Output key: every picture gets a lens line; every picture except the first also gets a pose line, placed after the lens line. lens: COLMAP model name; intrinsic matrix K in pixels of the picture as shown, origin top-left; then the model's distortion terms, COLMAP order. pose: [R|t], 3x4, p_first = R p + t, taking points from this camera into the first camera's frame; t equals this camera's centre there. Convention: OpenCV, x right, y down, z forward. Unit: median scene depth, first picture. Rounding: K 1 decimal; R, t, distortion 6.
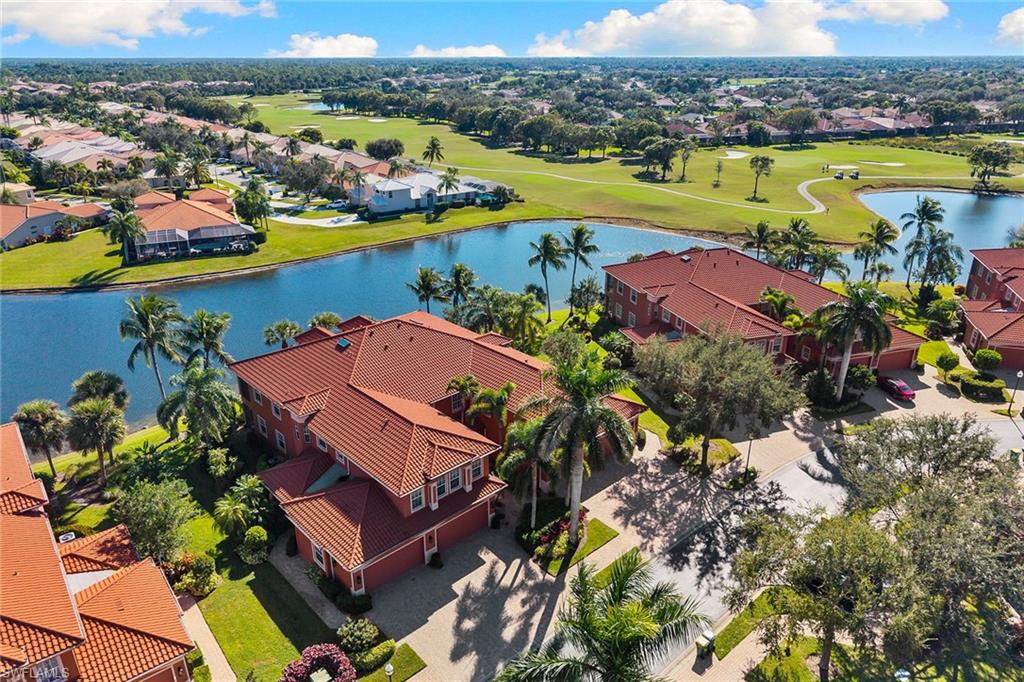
lens RADIAL K [[672.4, 0, 512.0], [0, 672.4, 341.0], [0, 0, 1]] dist [0.035243, -0.045692]
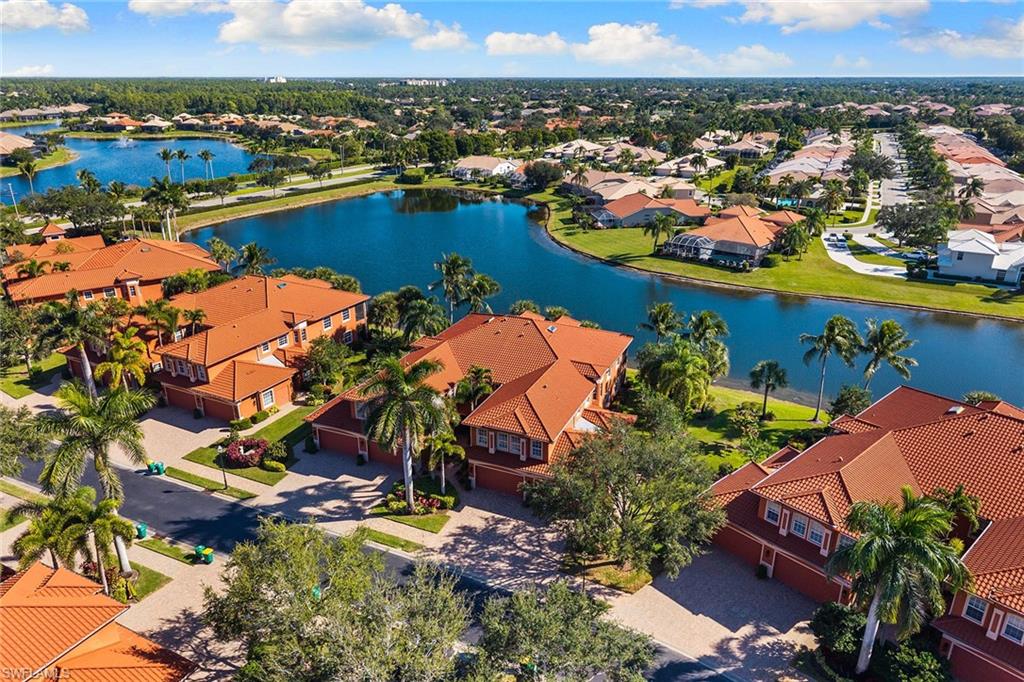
lens RADIAL K [[672.4, 0, 512.0], [0, 672.4, 341.0], [0, 0, 1]] dist [0.035243, -0.045692]
pose [[0.401610, 0.329777, -0.854375, 0.590107], [-0.353482, 0.916442, 0.187575, -0.144403], [0.844843, 0.226674, 0.484623, 0.276356]]
